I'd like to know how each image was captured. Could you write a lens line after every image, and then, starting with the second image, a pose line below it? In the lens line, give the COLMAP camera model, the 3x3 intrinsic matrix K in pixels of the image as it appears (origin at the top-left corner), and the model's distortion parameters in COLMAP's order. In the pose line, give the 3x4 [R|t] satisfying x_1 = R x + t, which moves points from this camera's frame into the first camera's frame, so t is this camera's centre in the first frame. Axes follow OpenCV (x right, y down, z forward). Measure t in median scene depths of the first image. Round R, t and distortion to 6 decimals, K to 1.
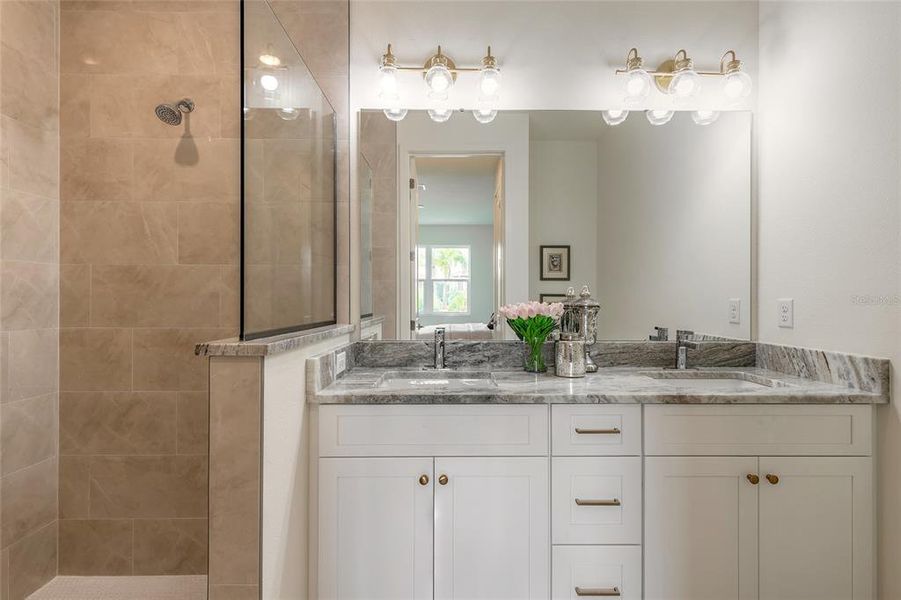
lens RADIAL K [[406.3, 0, 448.5], [0, 406.3, 302.2], [0, 0, 1]] dist [0.005328, 0.000106]
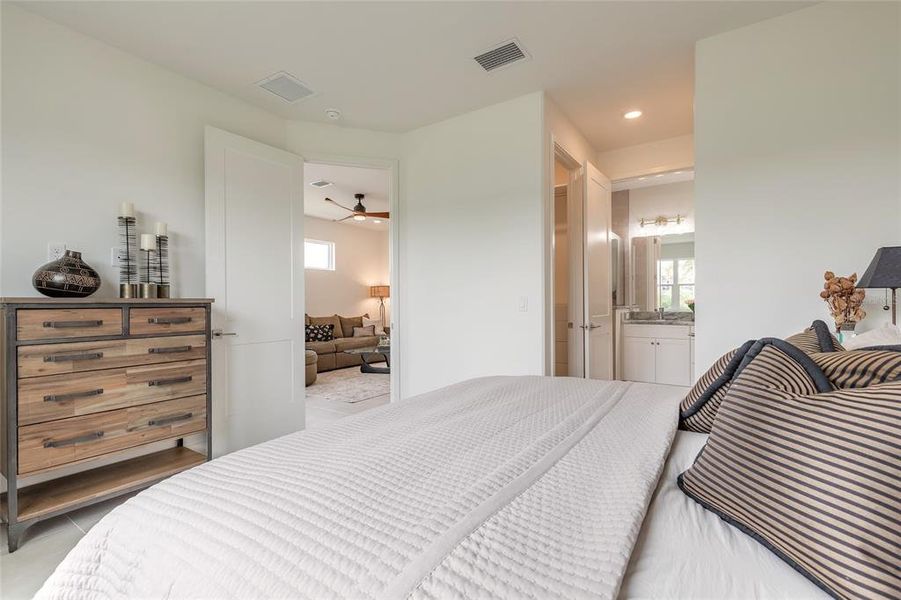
lens RADIAL K [[406.3, 0, 448.5], [0, 406.3, 302.2], [0, 0, 1]] dist [0.005328, 0.000106]
pose [[0.829996, -0.005494, -0.557743, 0.356790], [0.004721, 0.999985, -0.002825, 0.026974], [0.557750, -0.000289, 0.830009, -2.415627]]
